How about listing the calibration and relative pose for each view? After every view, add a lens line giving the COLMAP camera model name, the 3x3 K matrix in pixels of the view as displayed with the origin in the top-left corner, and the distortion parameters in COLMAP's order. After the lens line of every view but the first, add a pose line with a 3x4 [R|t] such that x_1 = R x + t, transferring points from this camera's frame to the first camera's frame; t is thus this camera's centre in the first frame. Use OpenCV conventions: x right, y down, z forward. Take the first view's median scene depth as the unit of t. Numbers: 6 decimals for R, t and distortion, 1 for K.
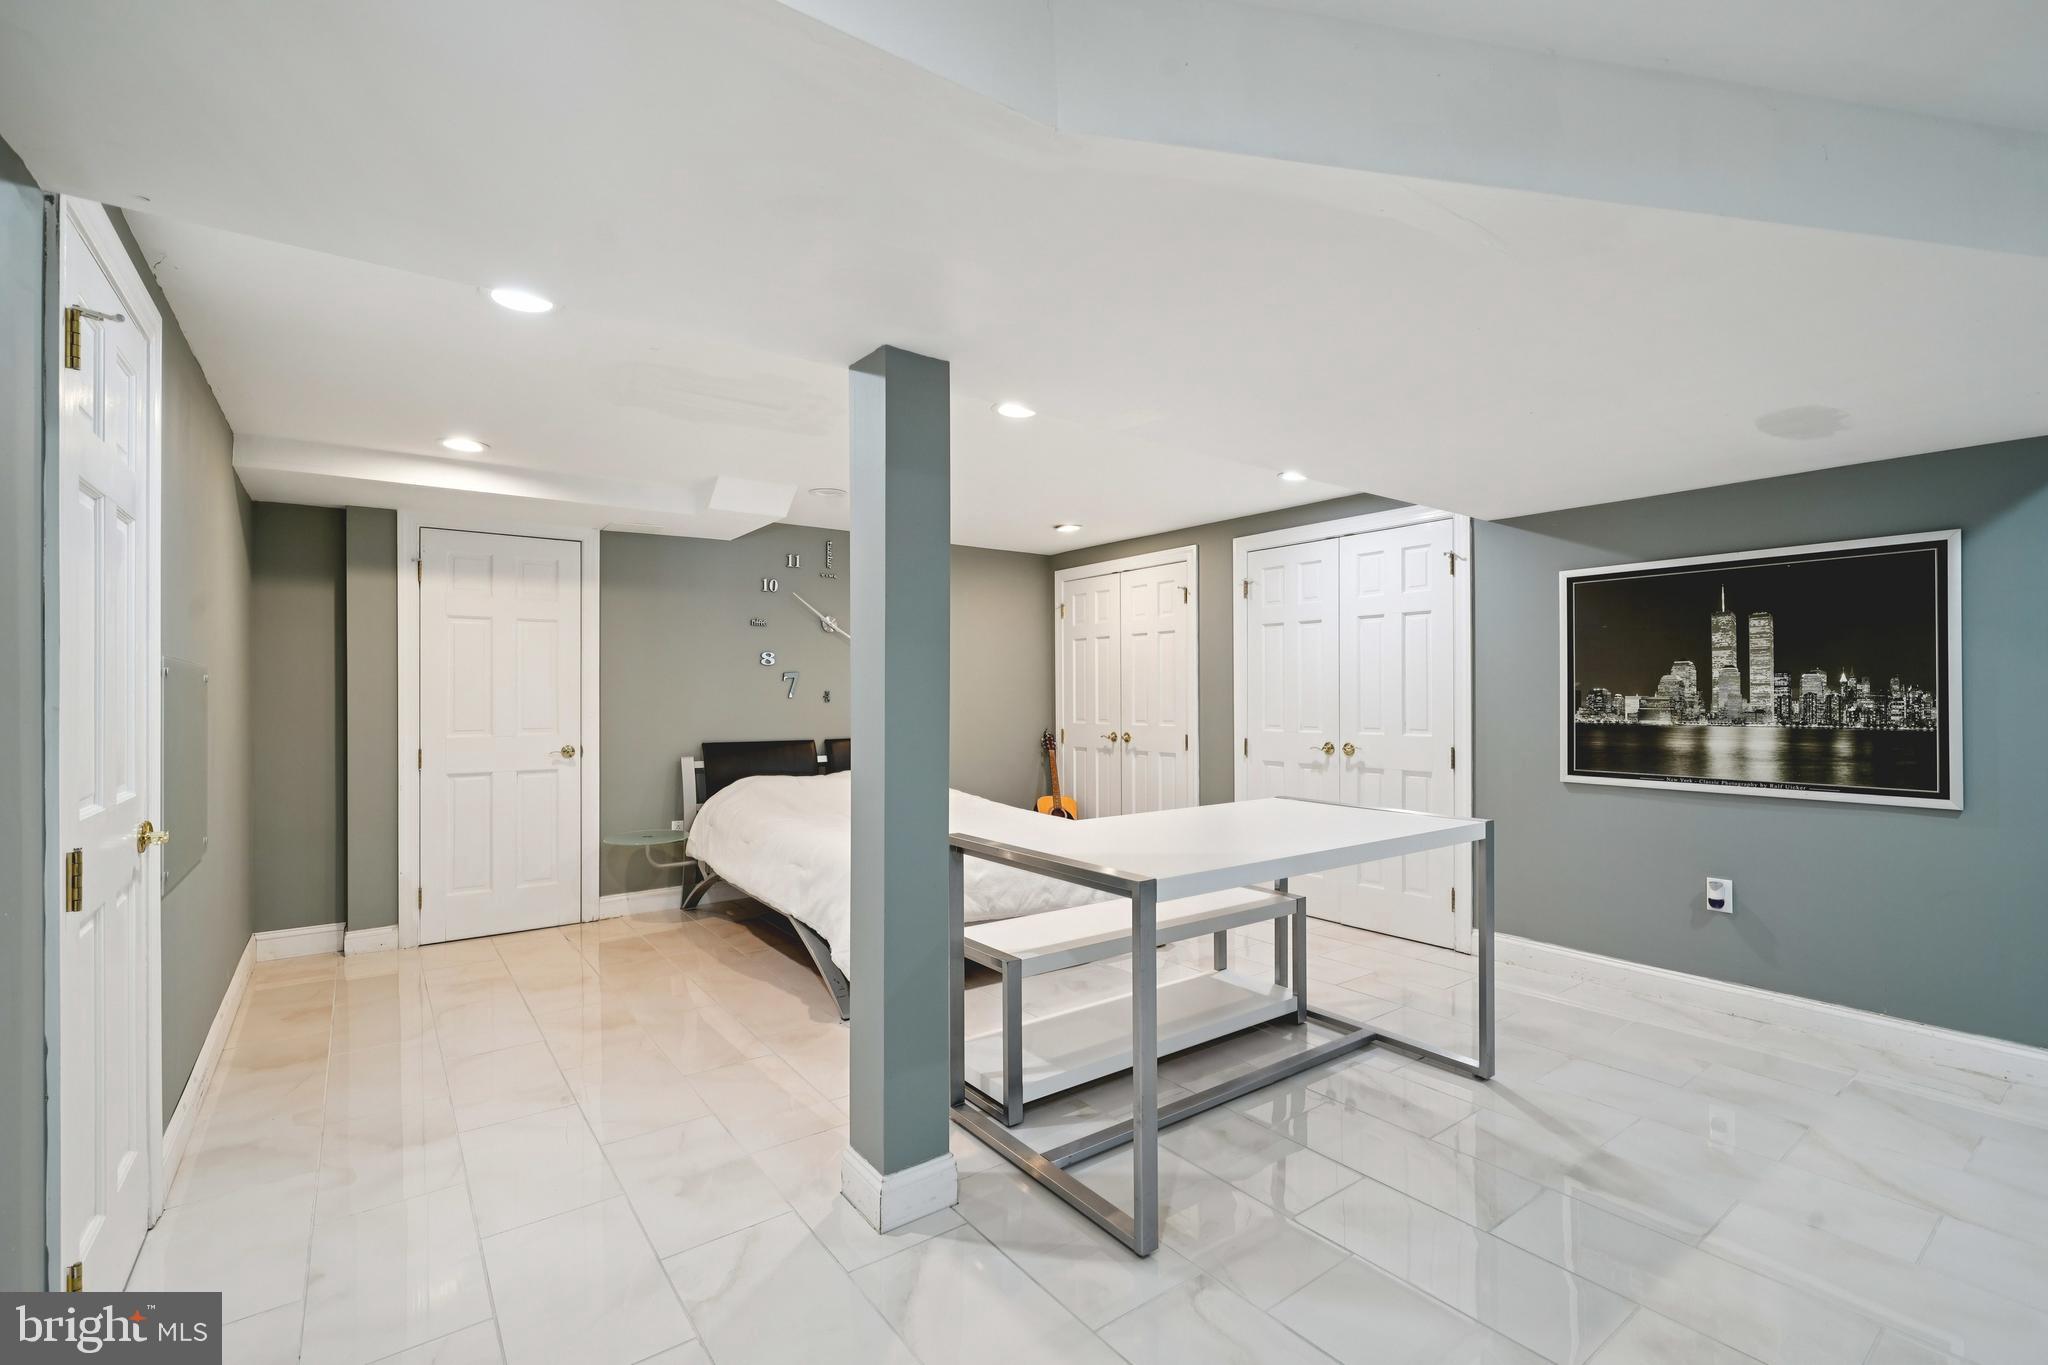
lens RADIAL K [[912.8, 0, 1024.5], [0, 912.8, 647.6], [0, 0, 1]] dist [0.016367, 0.000016]
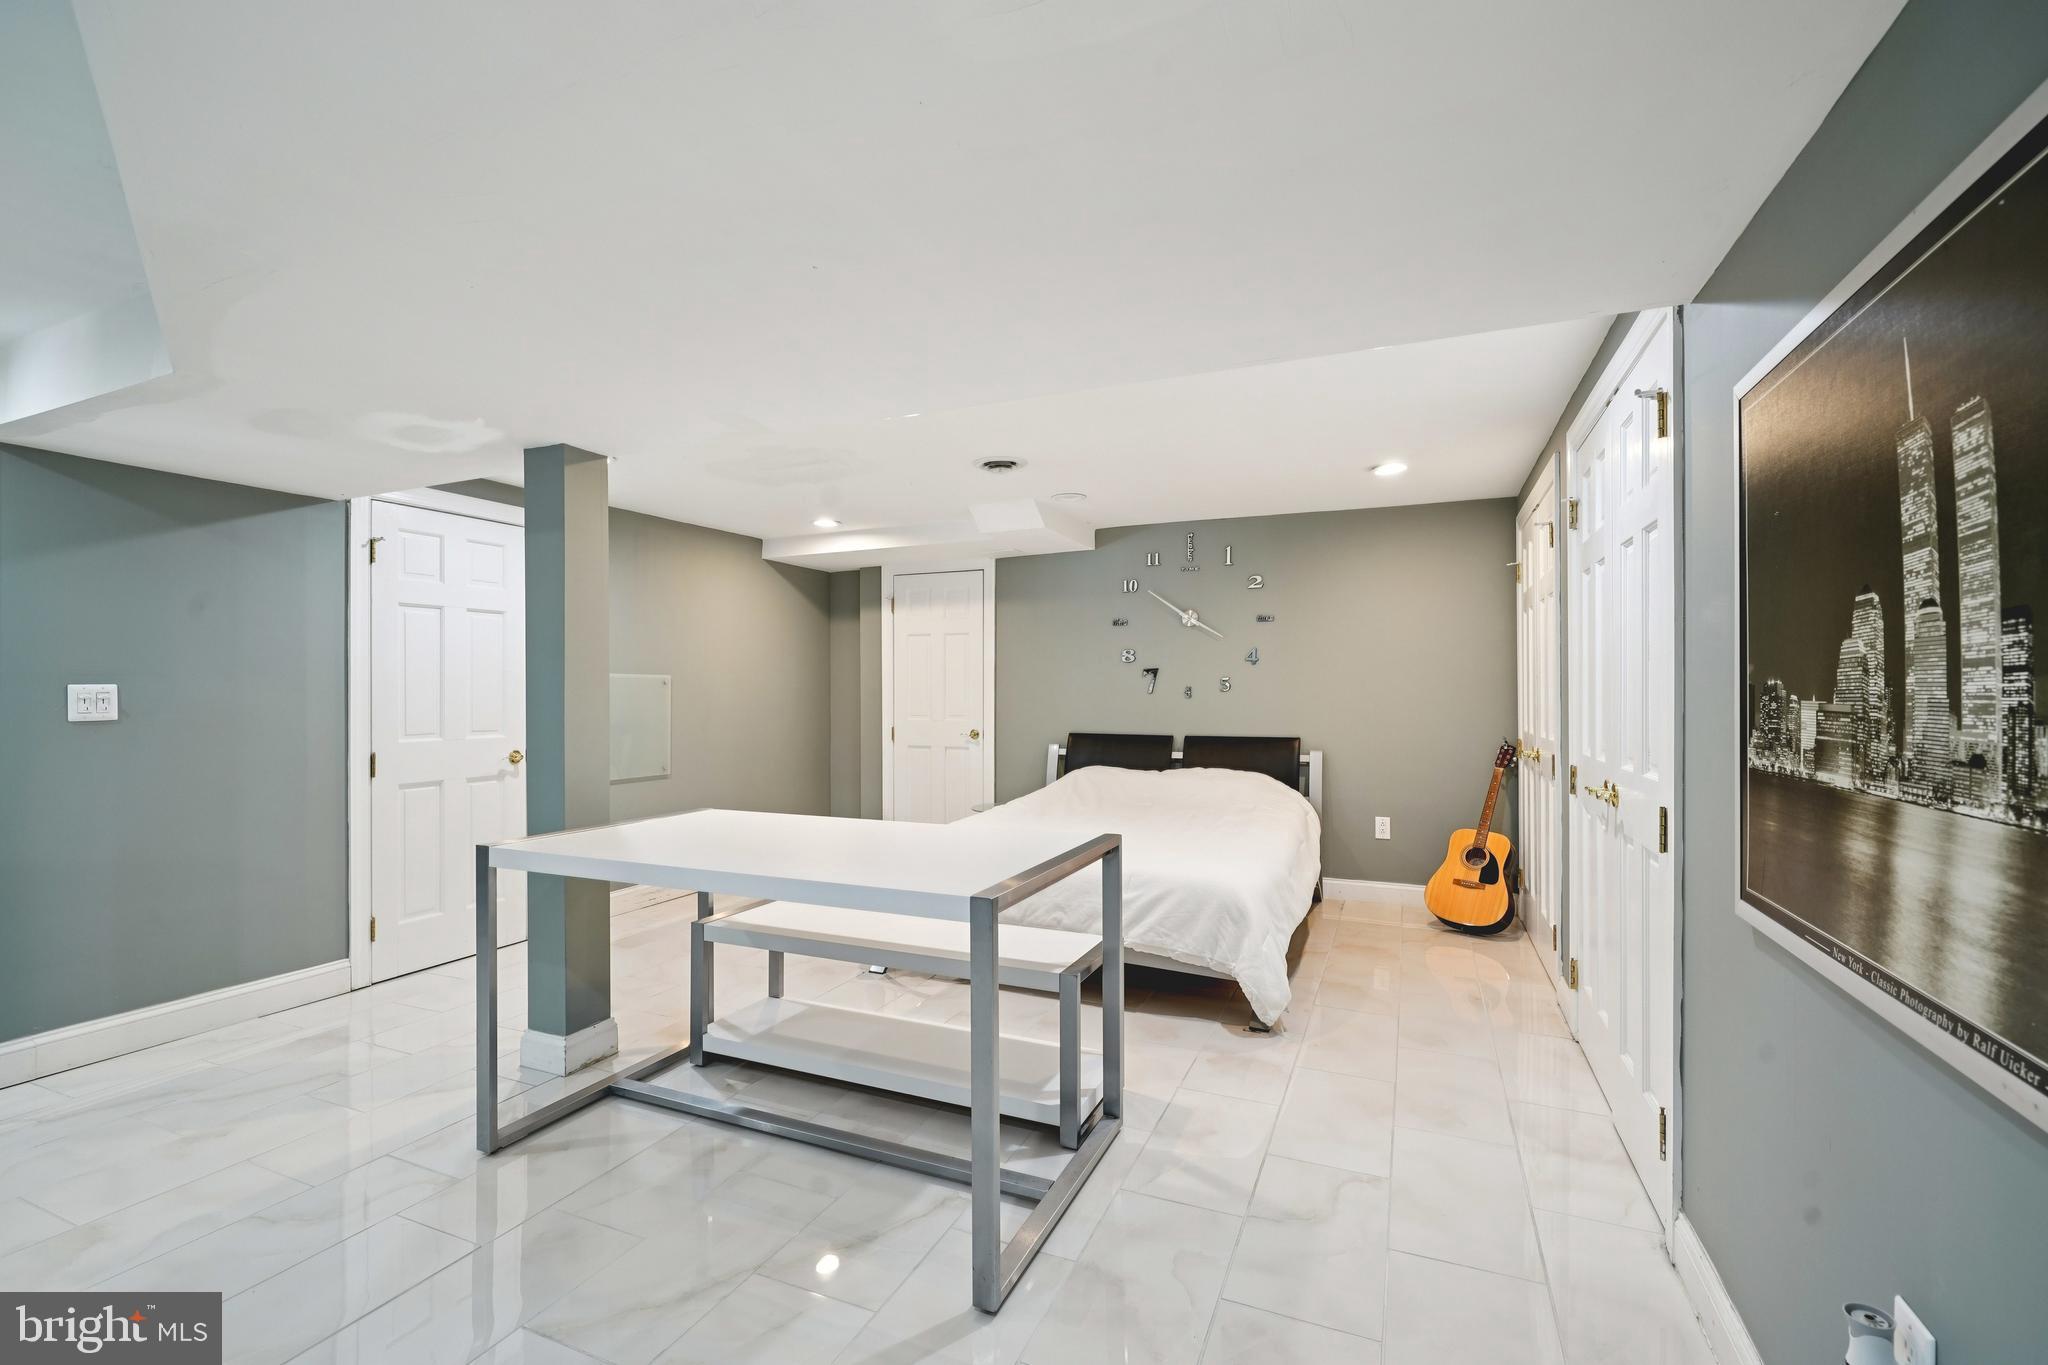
lens RADIAL K [[883.6, 0, 1024.0], [0, 883.6, 682.5], [0, 0, 1]] dist [0.000803, -0.000008]
pose [[0.505279, -0.005944, -0.862936, 0.671433], [0.045252, 0.998783, 0.019616, 0.021067], [0.861769, -0.048961, 0.504933, 0.474477]]
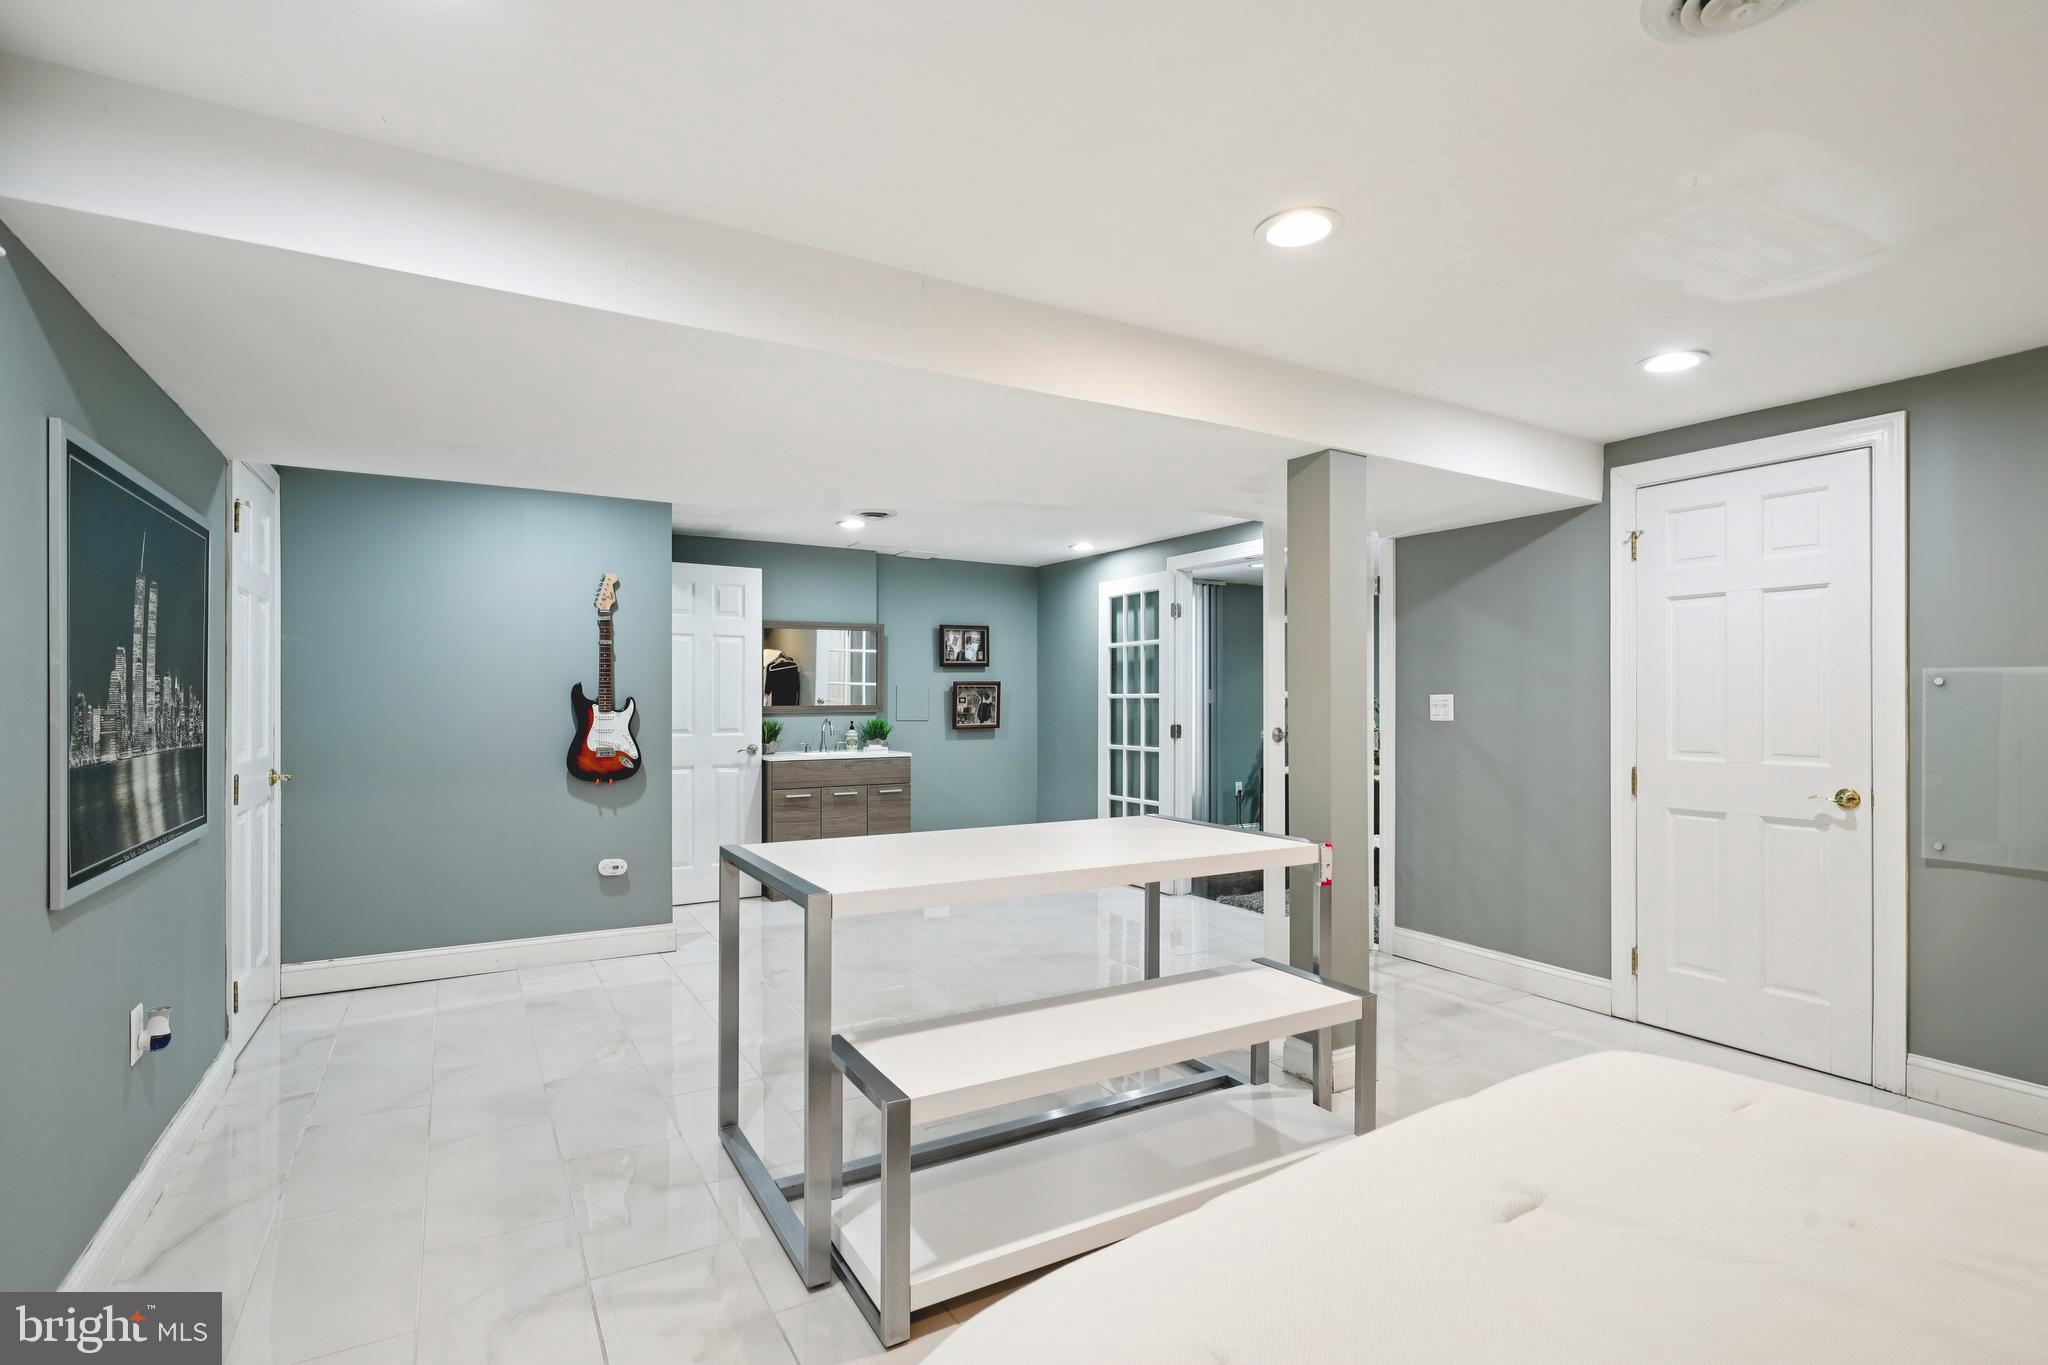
lens RADIAL K [[962.5, 0, 1024.0], [0, 962.5, 682.5], [0, 0, 1]] dist [0.019514, 0.000169]
pose [[-0.995471, 0.005245, 0.094917, 0.085105], [-0.001562, 0.997440, -0.071497, 0.063415], [-0.095049, -0.071321, -0.992914, 1.243457]]
